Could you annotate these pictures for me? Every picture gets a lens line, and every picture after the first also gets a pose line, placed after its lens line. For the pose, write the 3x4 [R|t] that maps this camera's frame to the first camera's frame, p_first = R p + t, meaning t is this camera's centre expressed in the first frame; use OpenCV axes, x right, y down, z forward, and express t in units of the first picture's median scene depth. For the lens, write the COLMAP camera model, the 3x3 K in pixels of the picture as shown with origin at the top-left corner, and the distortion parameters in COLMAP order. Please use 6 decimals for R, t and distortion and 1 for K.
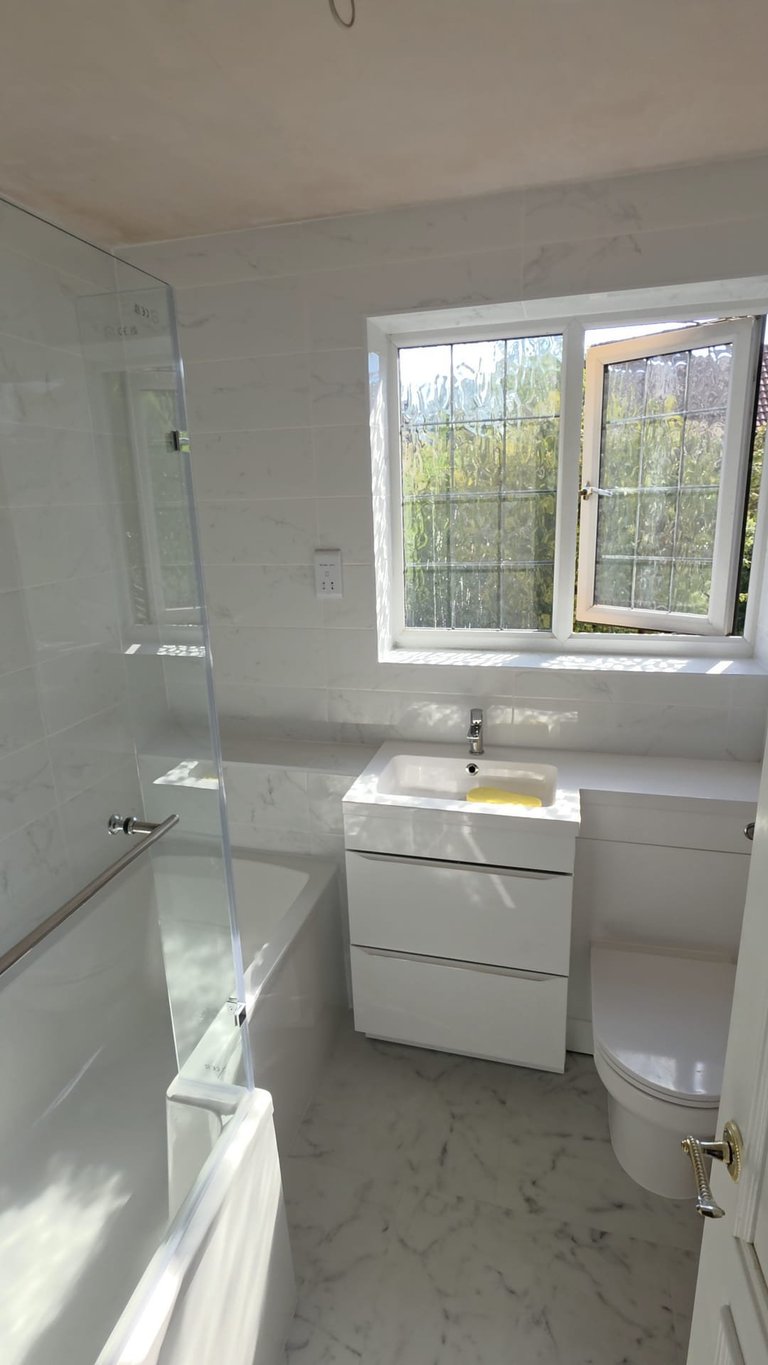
lens RADIAL K [[680.1, 0, 382.3], [0, 680.1, 676.1], [0, 0, 1]] dist [-0.000342, 0.000175]
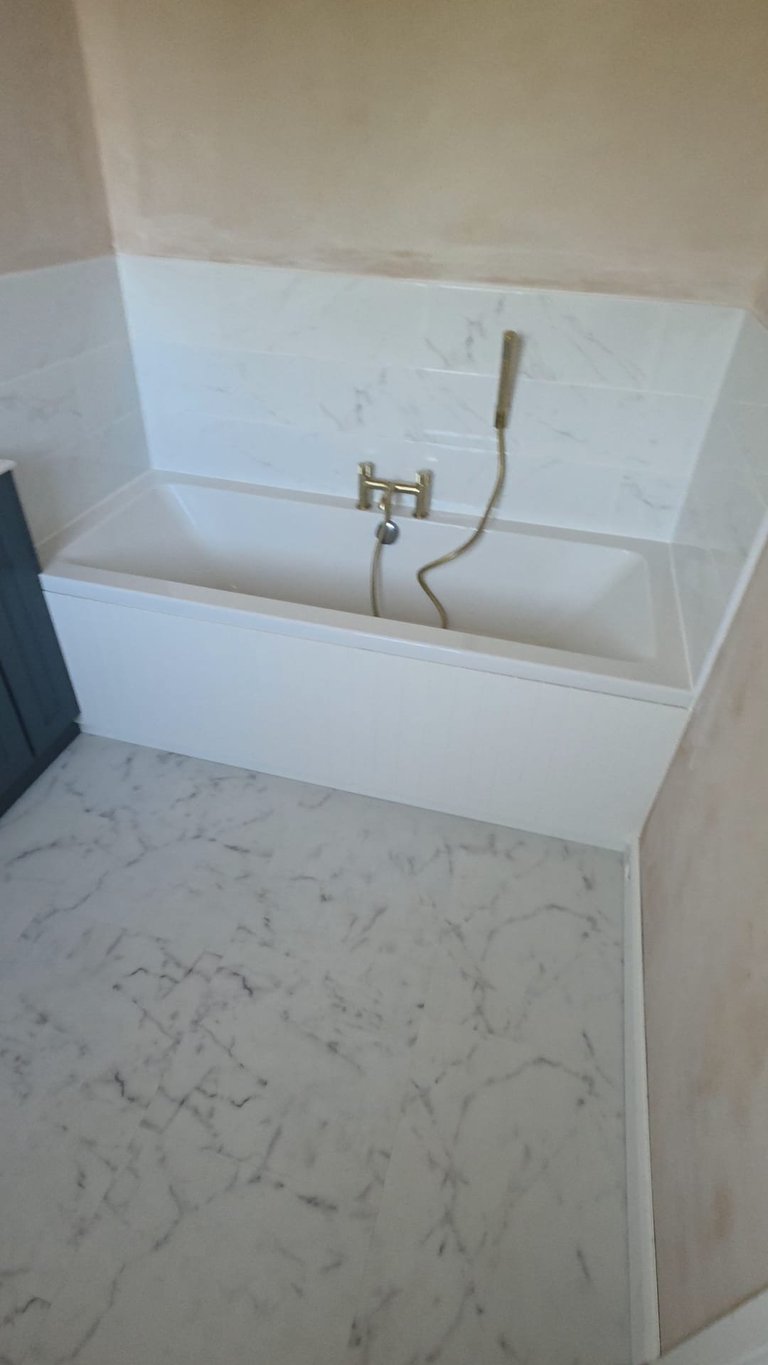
lens RADIAL K [[680.1, 0, 383.8], [0, 680.1, 683.8], [0, 0, 1]] dist [-0.000342, 0.000175]
pose [[-0.008589, -0.594133, 0.804321, -0.614488], [0.211087, 0.785148, 0.582224, 0.047870], [-0.977430, 0.174783, 0.118670, 0.379067]]
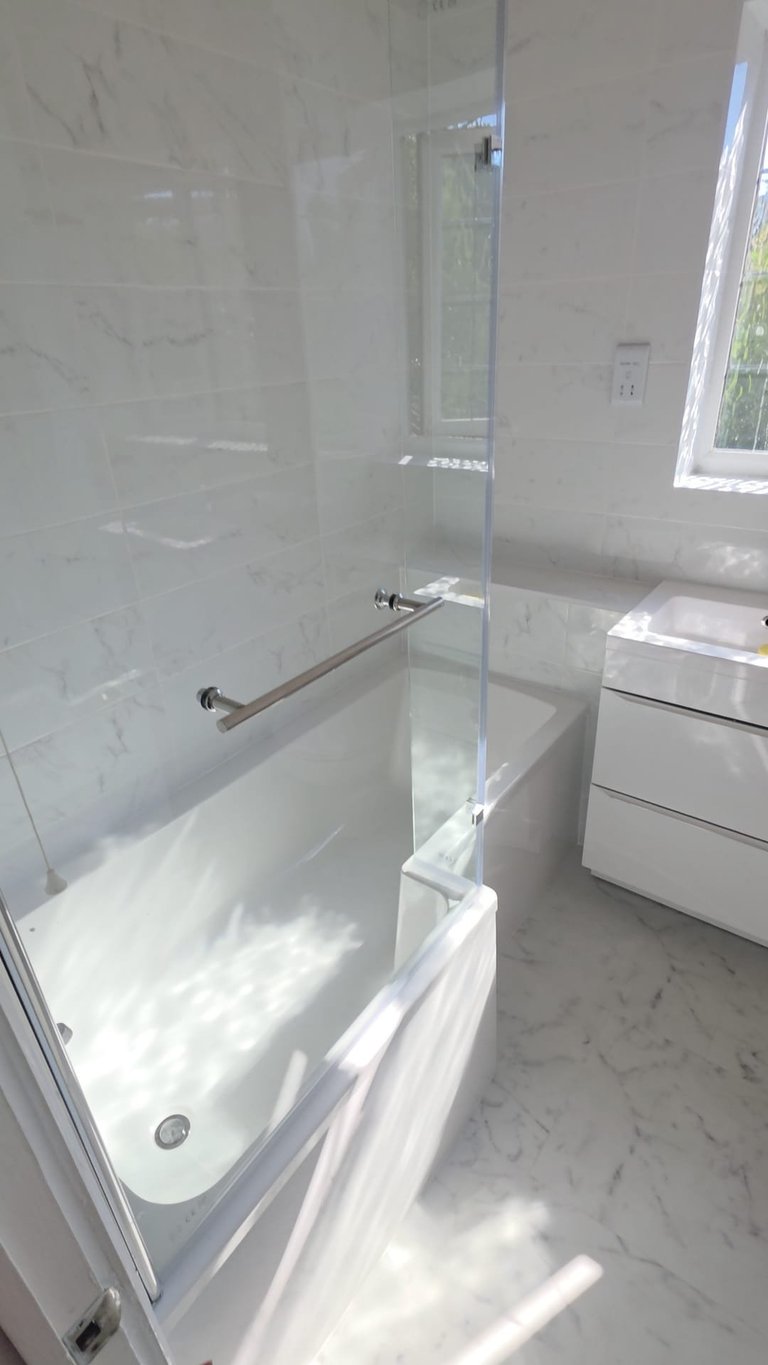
lens RADIAL K [[680.1, 0, 390.4], [0, 680.1, 681.1], [0, 0, 1]] dist [-0.000342, 0.000175]
pose [[0.931530, 0.162419, -0.325379, -0.024657], [-0.085930, 0.967694, 0.237031, 0.057203], [0.353365, -0.192841, 0.915393, 0.049000]]
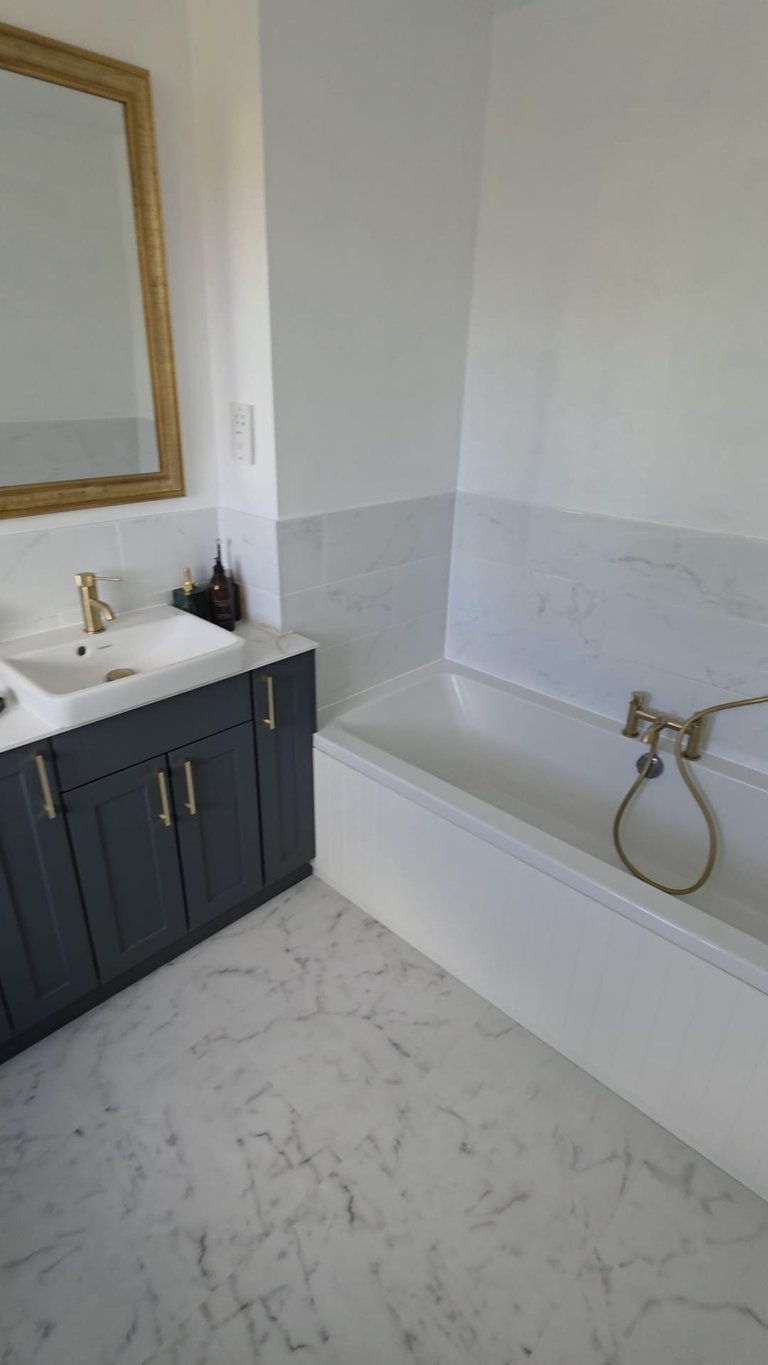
lens RADIAL K [[680.1, 0, 377.5], [0, 680.1, 679.7], [0, 0, 1]] dist [-0.000342, 0.000175]
pose [[0.480115, -0.328422, 0.813405, -0.580431], [0.180843, 0.944407, 0.274573, 0.009778], [-0.858362, 0.015272, 0.512817, 0.271682]]
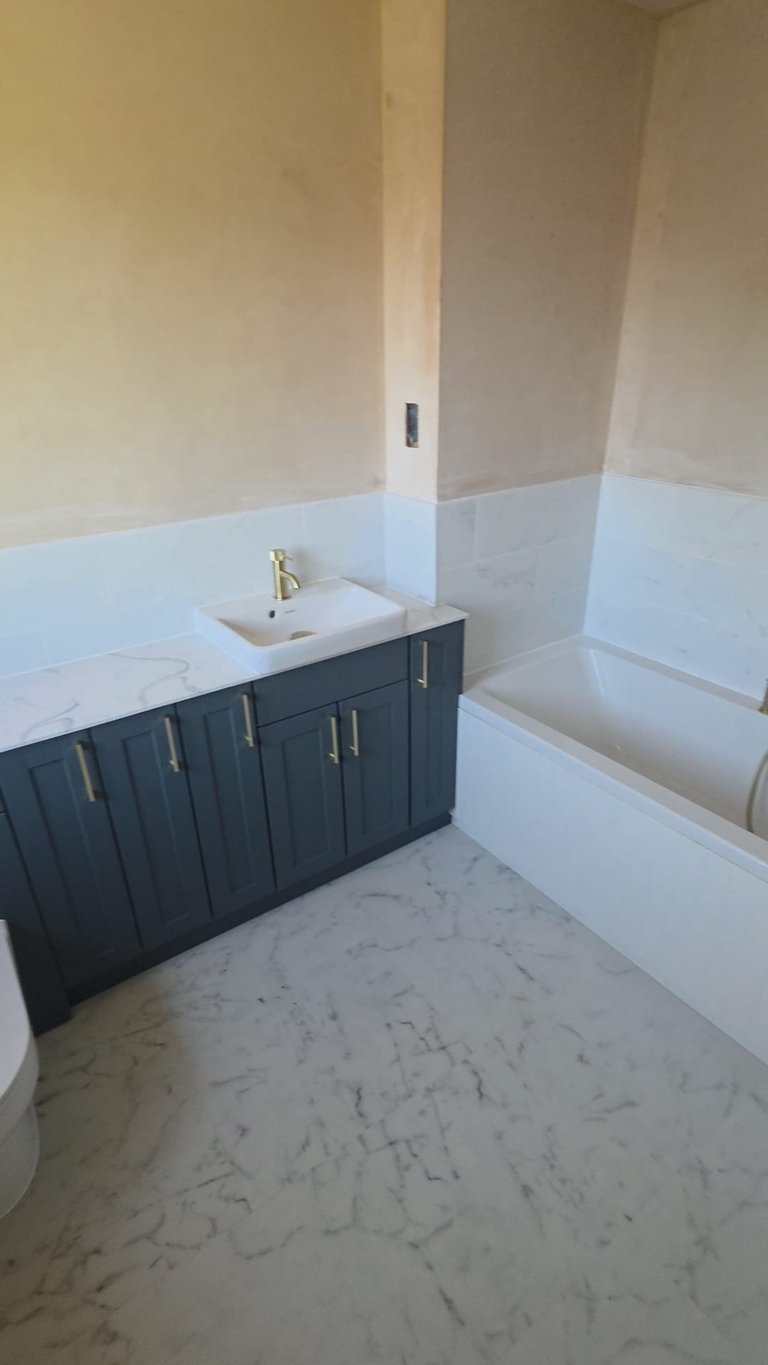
lens RADIAL K [[680.1, 0, 383.6], [0, 680.1, 684.4], [0, 0, 1]] dist [-0.000342, 0.000175]
pose [[0.634103, -0.331411, 0.698628, -0.710116], [0.192562, 0.942712, 0.272421, -0.006030], [-0.748888, -0.038213, 0.661594, 0.212141]]
